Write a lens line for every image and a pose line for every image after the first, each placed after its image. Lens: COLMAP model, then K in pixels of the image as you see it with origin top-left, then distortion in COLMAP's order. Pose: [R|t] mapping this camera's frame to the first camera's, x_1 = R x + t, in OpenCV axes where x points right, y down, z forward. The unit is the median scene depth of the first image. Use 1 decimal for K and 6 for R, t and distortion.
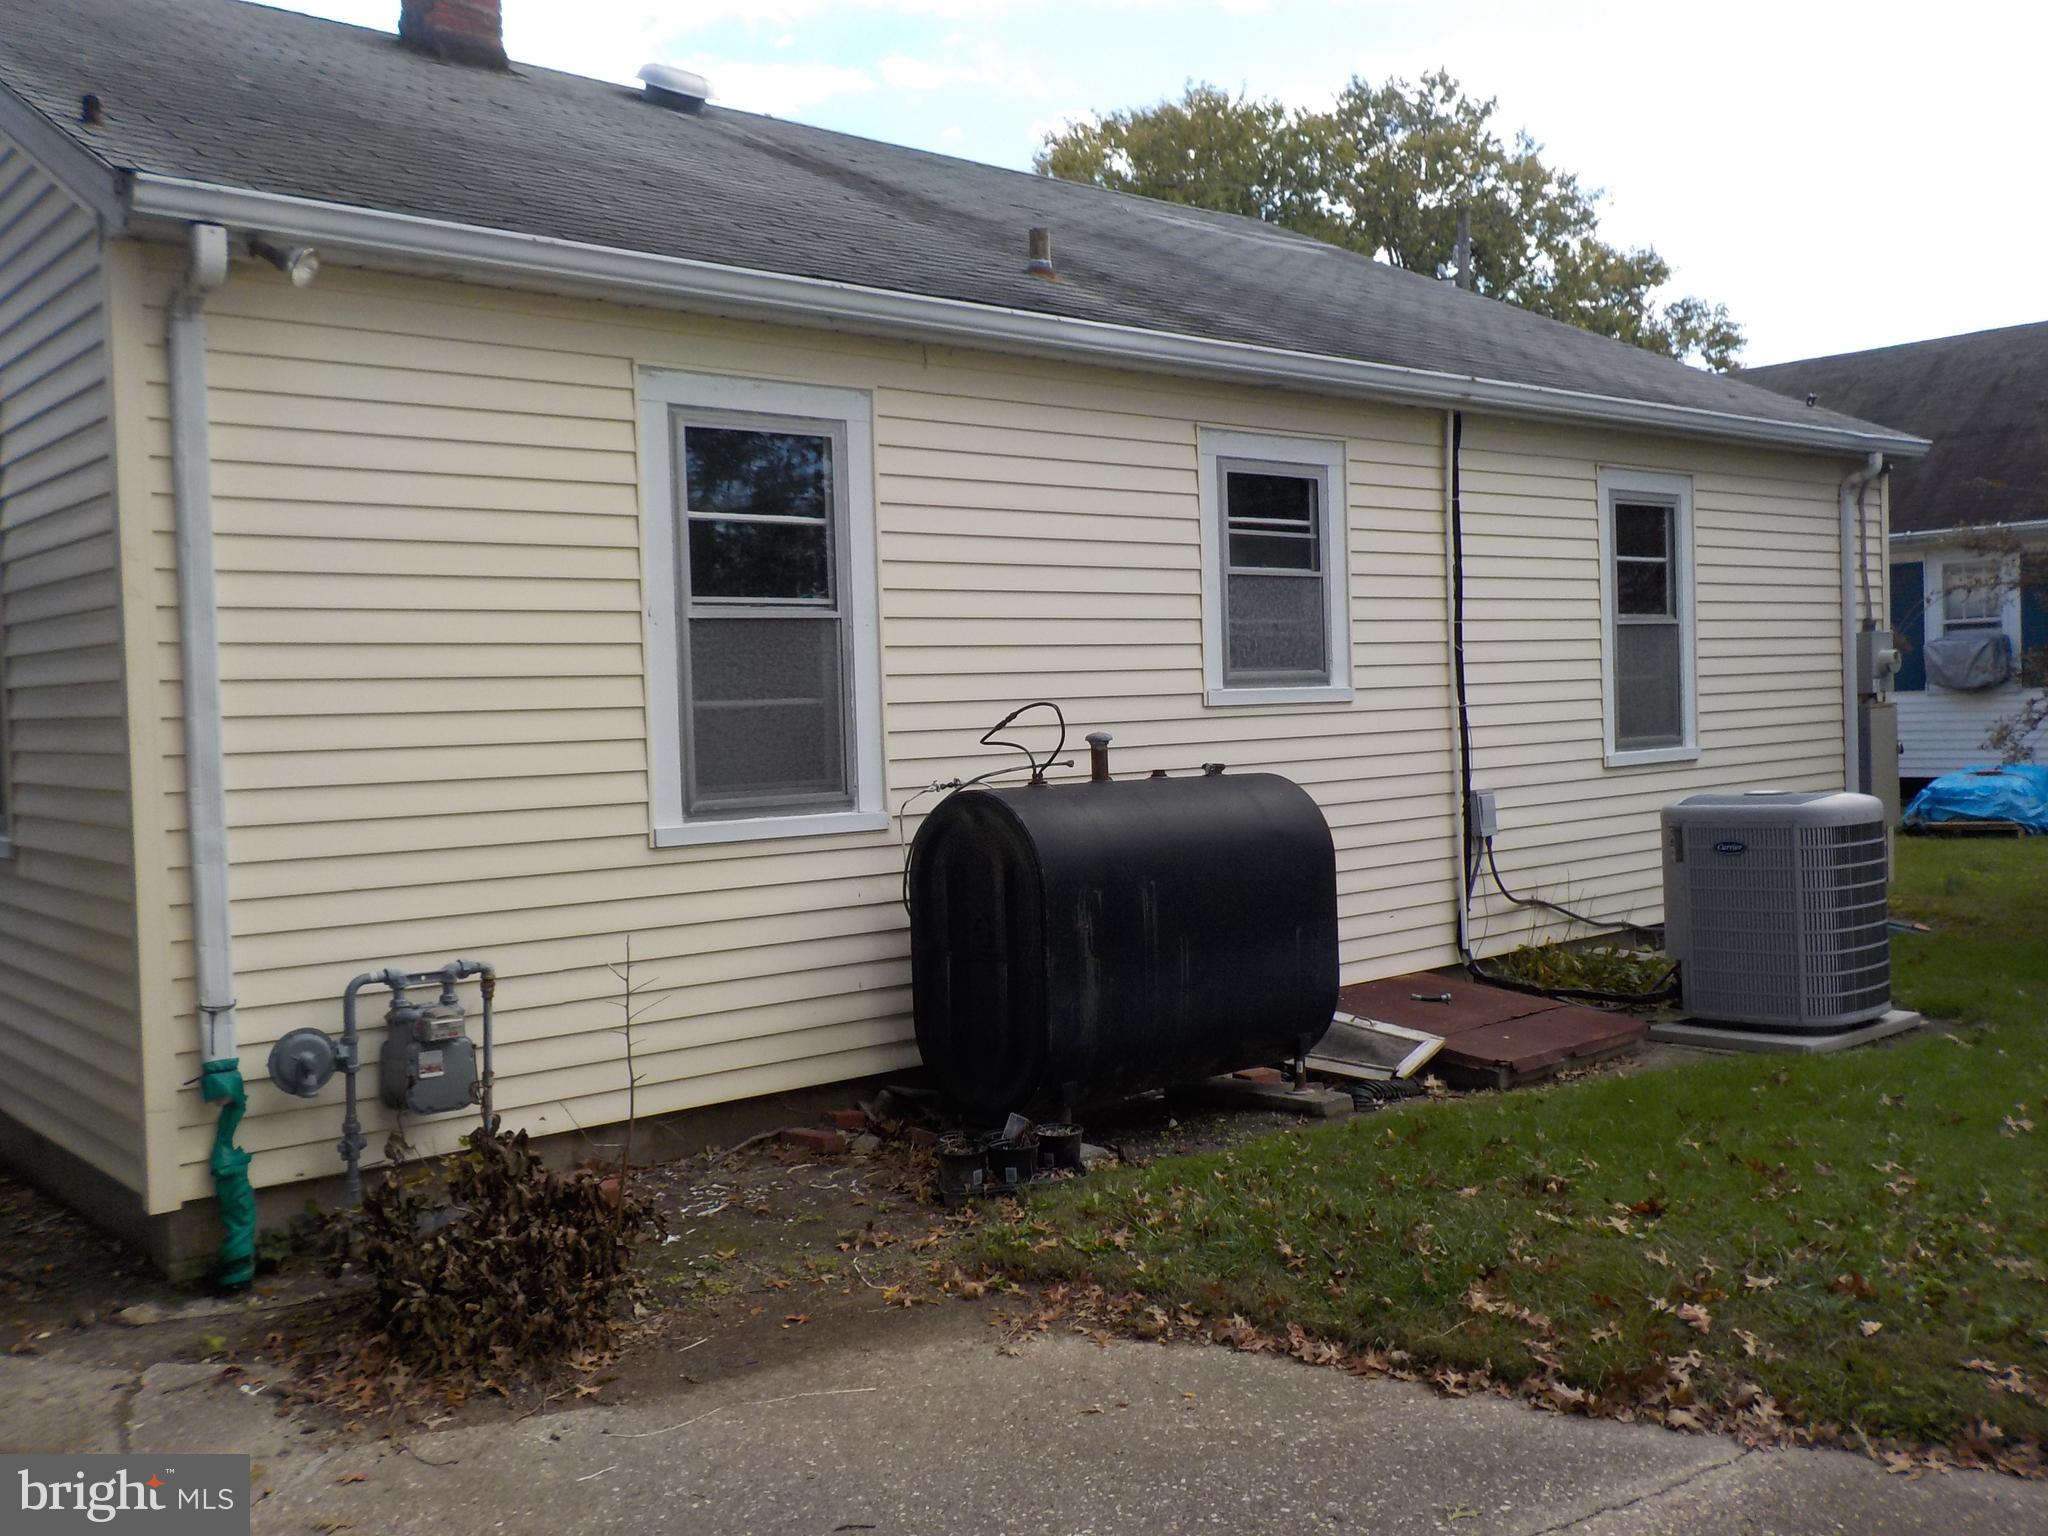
lens RADIAL K [[1860.1, 0, 1026.6], [0, 1860.1, 754.7], [0, 0, 1]] dist [-0.004934, -0.000016]
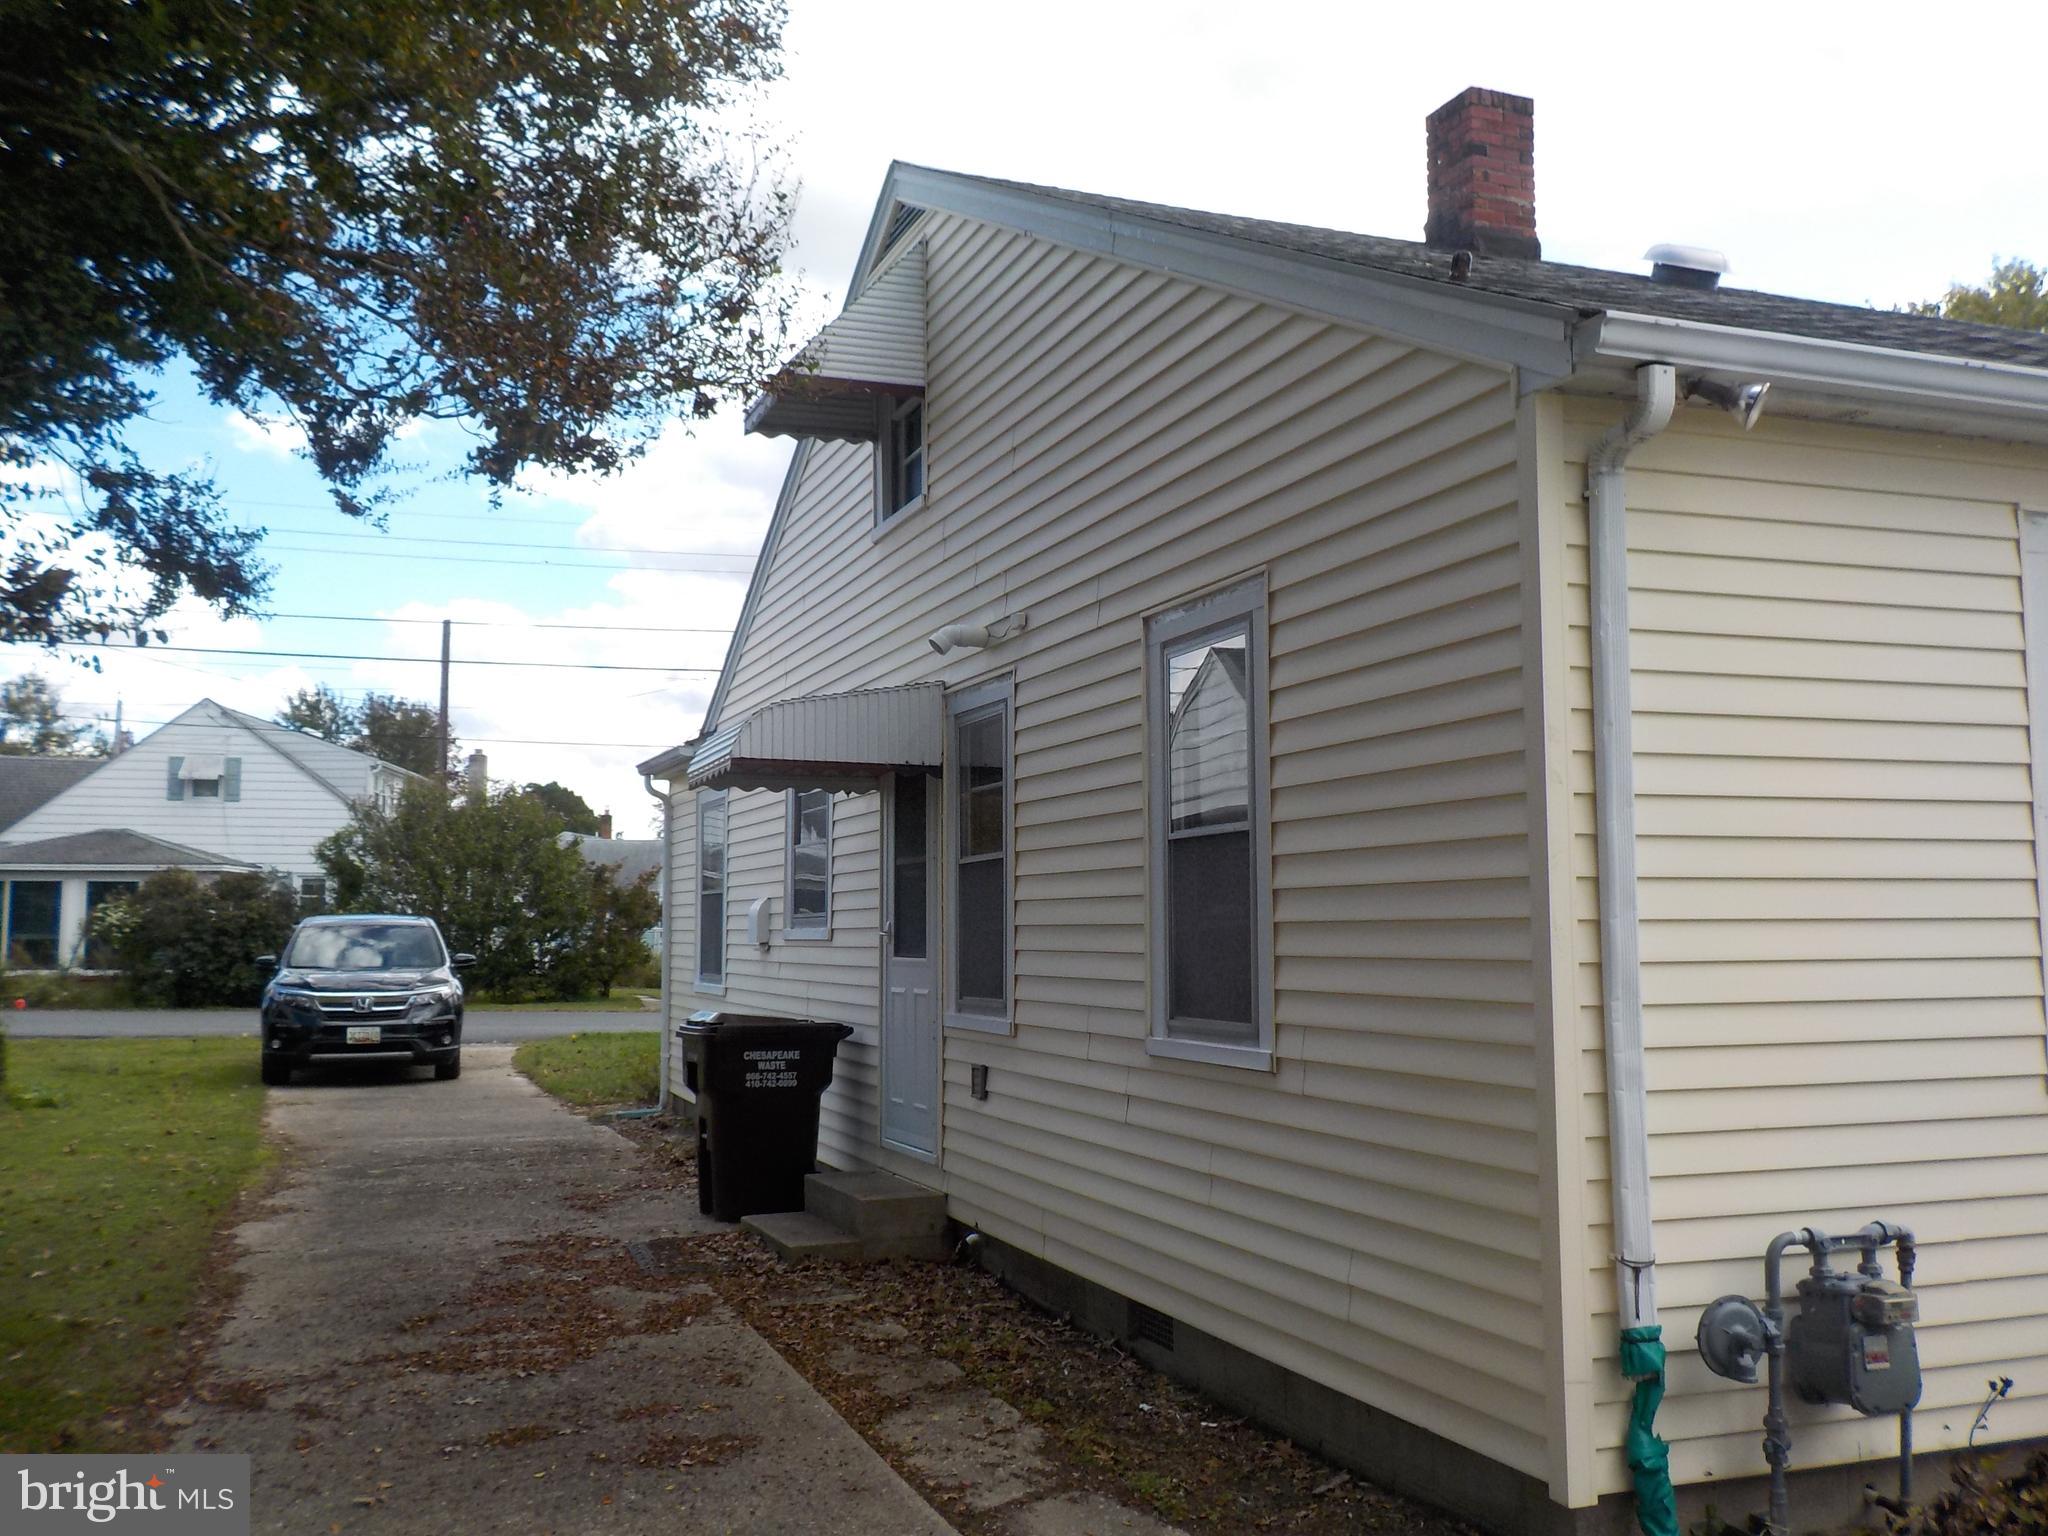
lens RADIAL K [[1797.7, 0, 1024.0], [0, 1797.7, 768.0], [0, 0, 1]] dist [0.046761, 0.005479]
pose [[0.945928, -0.016039, -0.323981, -0.422875], [-0.021024, 0.993645, -0.110575, 0.008545], [0.323695, 0.111407, 0.939580, 0.099703]]
